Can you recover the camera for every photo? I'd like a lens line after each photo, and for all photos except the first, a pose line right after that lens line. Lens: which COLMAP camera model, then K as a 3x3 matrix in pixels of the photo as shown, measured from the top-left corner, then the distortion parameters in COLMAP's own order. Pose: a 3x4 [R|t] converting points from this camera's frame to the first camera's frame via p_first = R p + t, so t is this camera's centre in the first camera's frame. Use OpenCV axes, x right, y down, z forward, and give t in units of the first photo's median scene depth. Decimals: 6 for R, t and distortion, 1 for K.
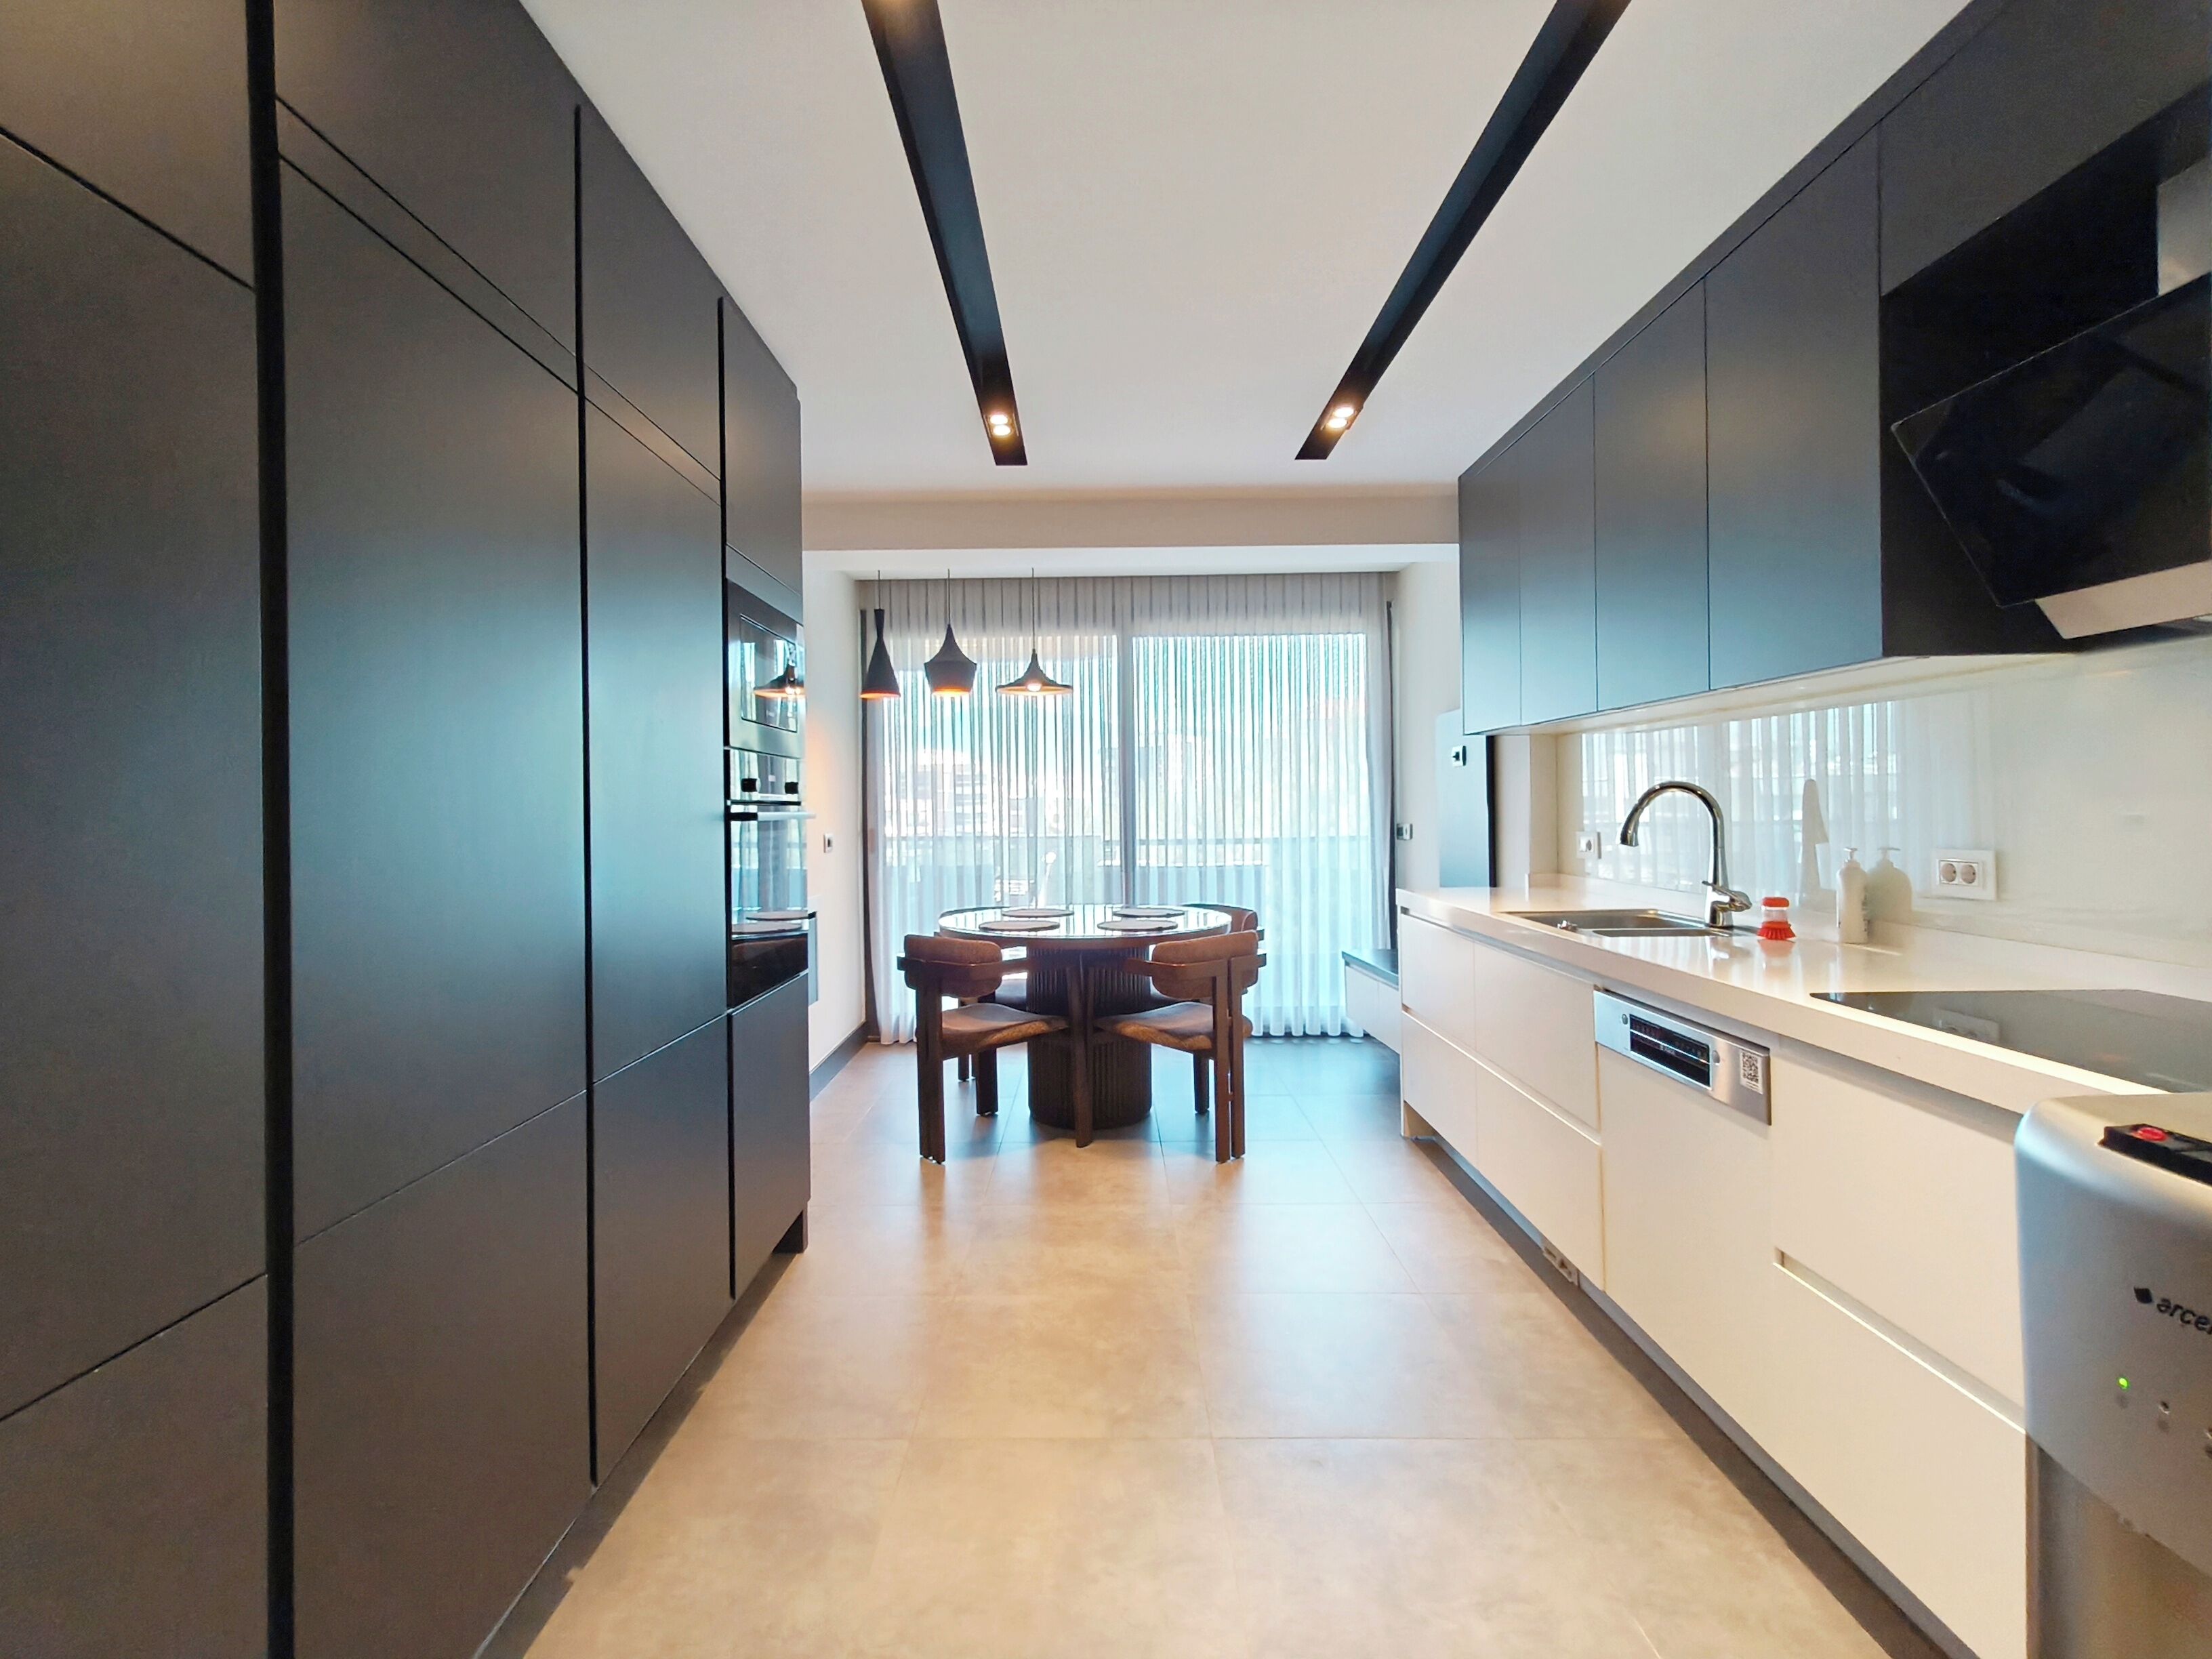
lens RADIAL K [[1022.4, 0, 1106.0], [0, 1022.4, 829.5], [0, 0, 1]] dist [0.003283, 0.000055]
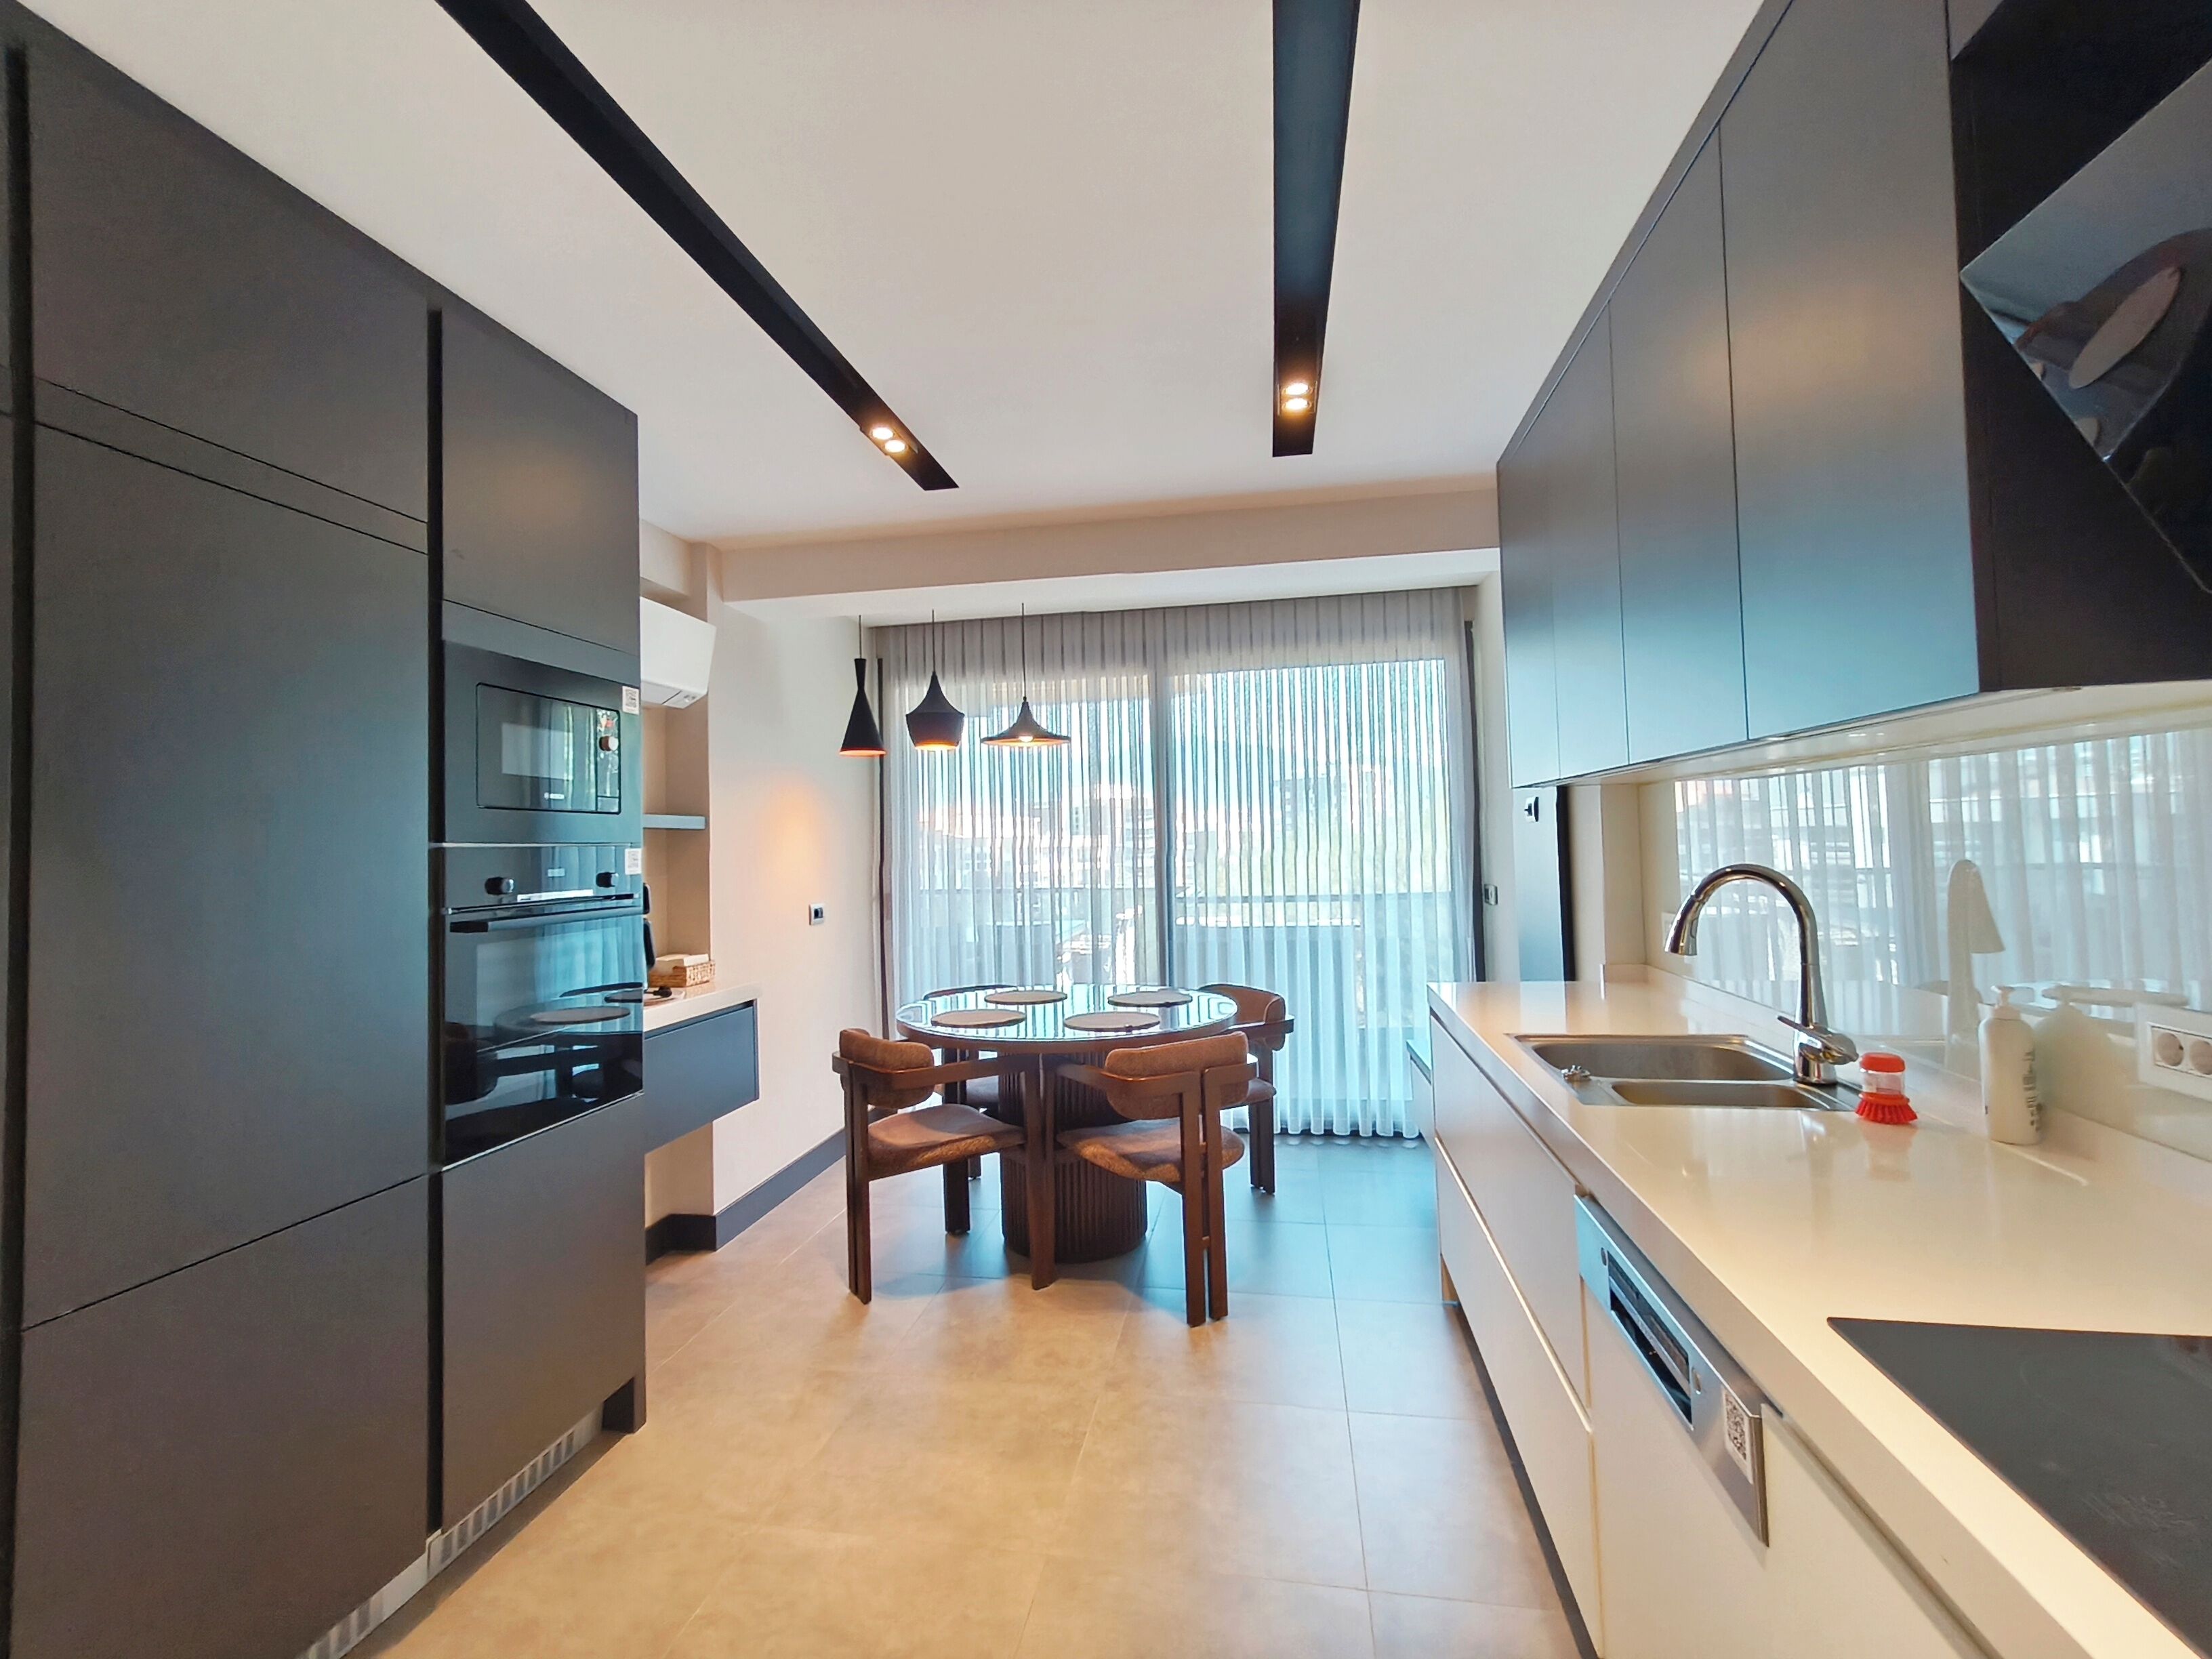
lens RADIAL K [[1022.4, 0, 1106.0], [0, 1022.4, 829.5], [0, 0, 1]] dist [0.003283, 0.000055]
pose [[0.984438, -0.014030, -0.175171, 0.171193], [0.008510, 0.999444, -0.032225, -0.035346], [0.175526, 0.030233, 0.984010, 0.163702]]
